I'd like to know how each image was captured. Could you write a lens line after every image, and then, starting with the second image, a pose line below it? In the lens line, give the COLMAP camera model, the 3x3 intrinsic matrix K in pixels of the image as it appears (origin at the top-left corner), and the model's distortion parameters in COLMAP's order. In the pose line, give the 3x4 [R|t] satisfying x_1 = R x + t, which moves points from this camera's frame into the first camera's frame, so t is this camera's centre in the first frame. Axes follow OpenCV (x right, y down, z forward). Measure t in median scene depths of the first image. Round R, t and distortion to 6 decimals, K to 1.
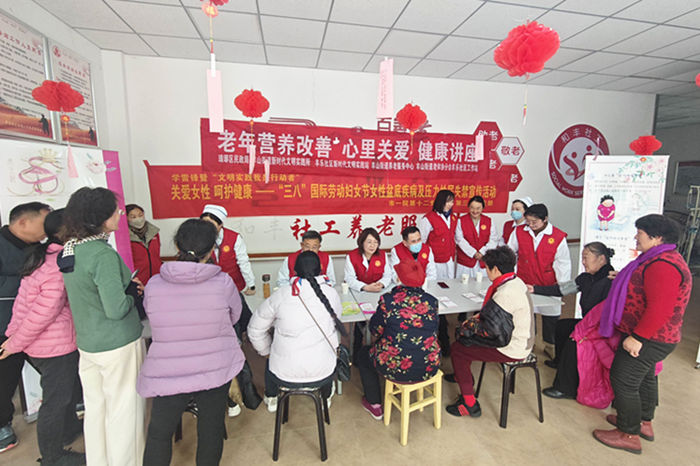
lens RADIAL K [[289.6, 0, 349.4], [0, 289.6, 233.0], [0, 0, 1]] dist [0.002752, -0.000036]
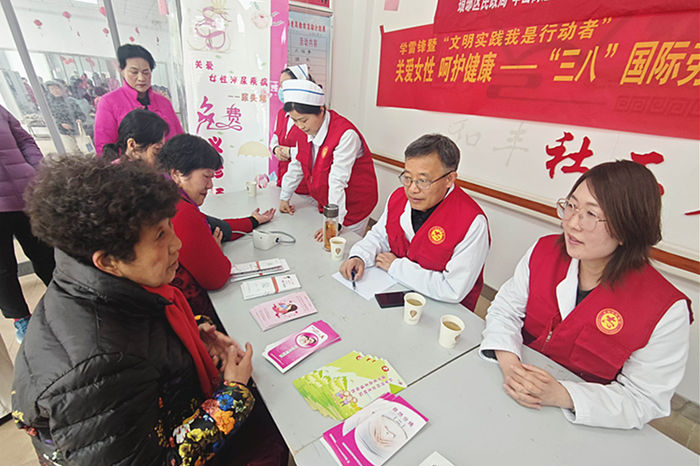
lens RADIAL K [[289.6, 0, 346.8], [0, 289.6, 230.2], [0, 0, 1]] dist [0.002752, -0.000036]
pose [[0.417534, 0.412349, -0.809713, 0.121956], [-0.190960, 0.911024, 0.365472, -0.009296], [0.888369, 0.002026, 0.459125, 0.487340]]
